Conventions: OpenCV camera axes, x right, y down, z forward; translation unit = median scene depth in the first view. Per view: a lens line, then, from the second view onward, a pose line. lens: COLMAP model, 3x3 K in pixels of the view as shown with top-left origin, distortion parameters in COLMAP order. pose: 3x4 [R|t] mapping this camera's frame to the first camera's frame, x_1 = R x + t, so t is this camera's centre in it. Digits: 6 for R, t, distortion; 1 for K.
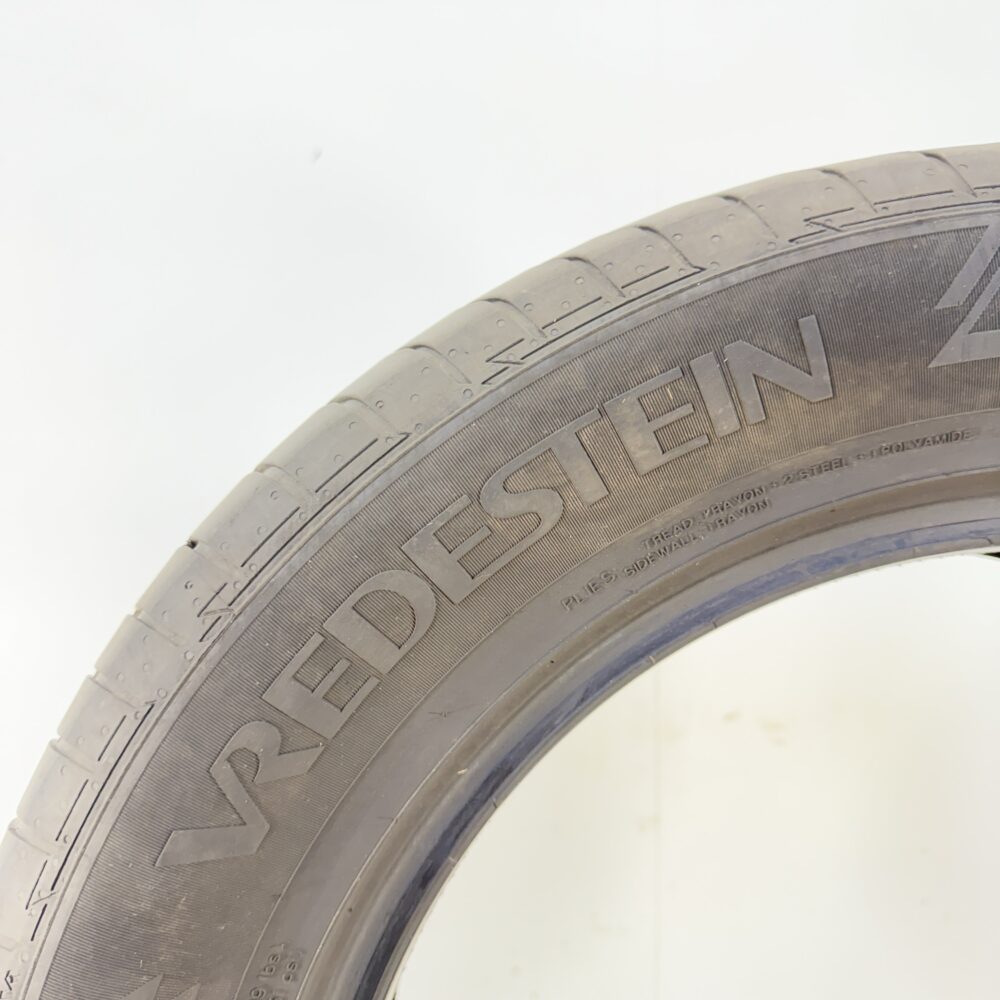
lens RADIAL K [[945.7, 0, 497.4], [0, 945.7, 518.3], [0, 0, 1]] dist [0.158699, -0.390696]
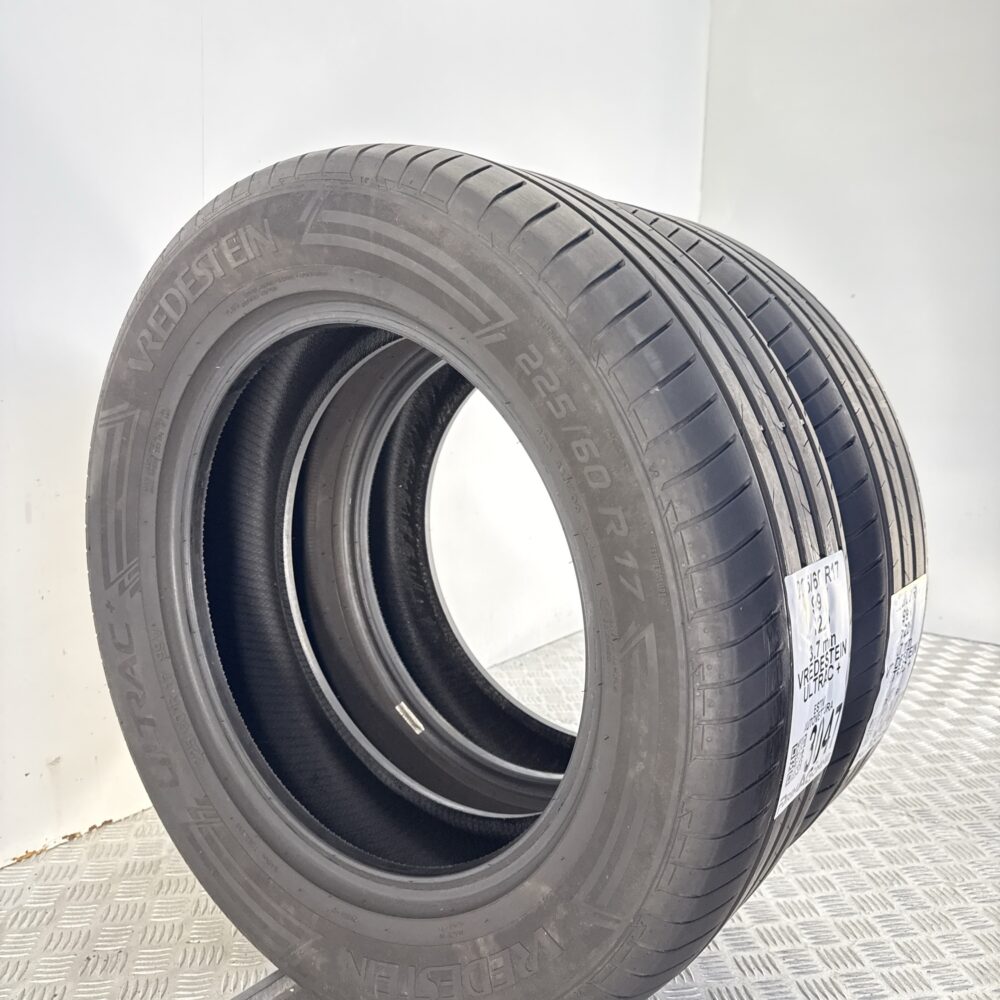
lens RADIAL K [[945.7, 0, 497.4], [0, 945.7, 518.3], [0, 0, 1]] dist [0.158699, -0.390696]
pose [[0.771564, 0.304172, -0.558720, 2.571678], [-0.142687, 0.938651, 0.313966, -0.356661], [0.619943, -0.162523, 0.767631, -0.802088]]
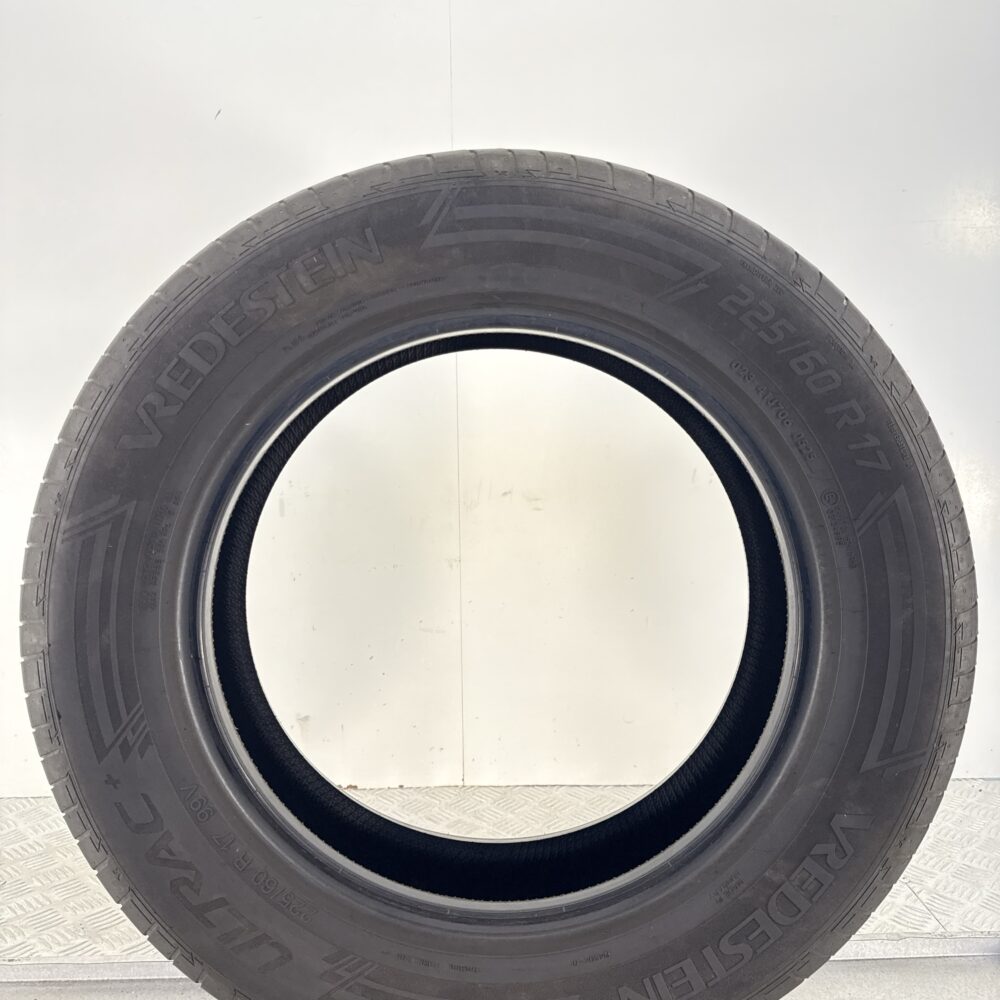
lens RADIAL K [[945.7, 0, 497.4], [0, 945.7, 518.3], [0, 0, 1]] dist [0.158699, -0.390696]
pose [[0.999819, -0.008994, 0.016772, 0.607970], [0.007191, 0.994490, 0.104586, 0.283059], [-0.017620, -0.104446, 0.994374, -1.565726]]
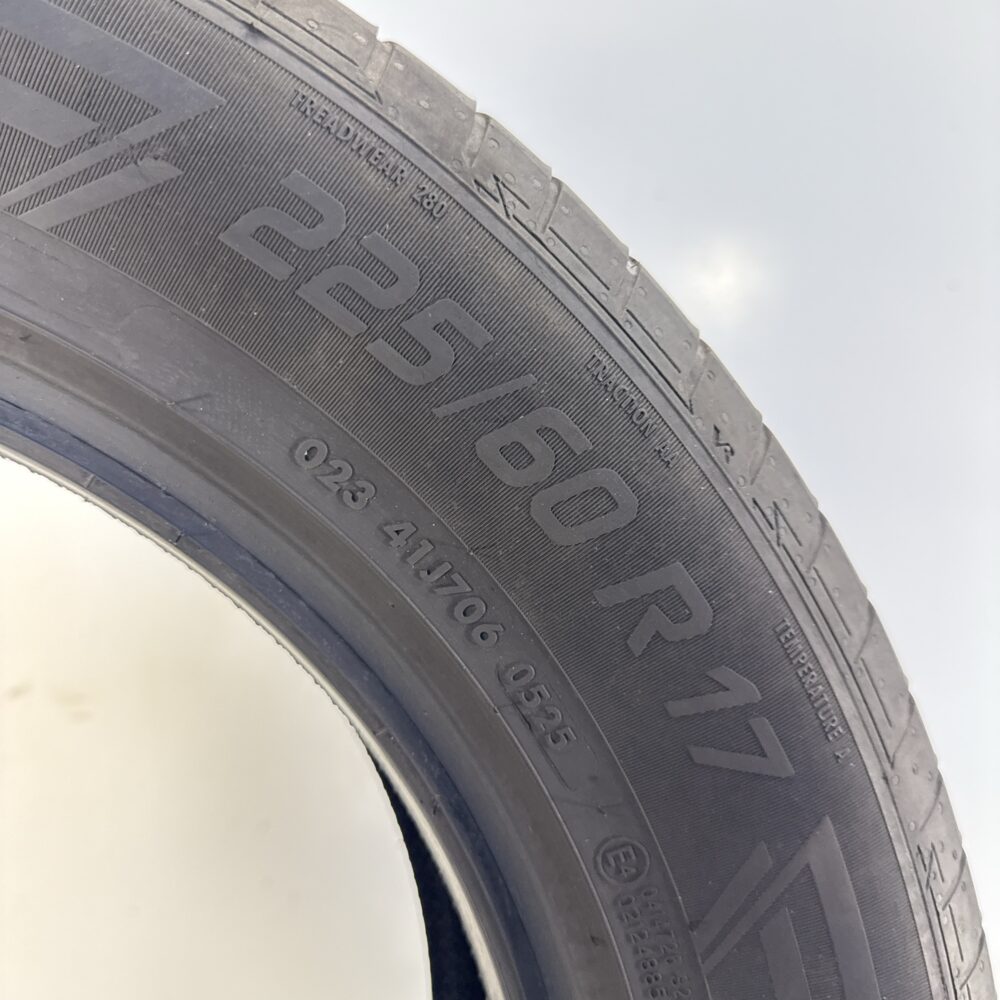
lens RADIAL K [[945.7, 0, 497.4], [0, 945.7, 518.3], [0, 0, 1]] dist [0.158699, -0.390696]
pose [[0.960738, -0.025846, 0.276250, 1.234805], [0.023558, 0.999655, 0.011597, 0.193620], [-0.276455, -0.004634, 0.961016, 0.258243]]
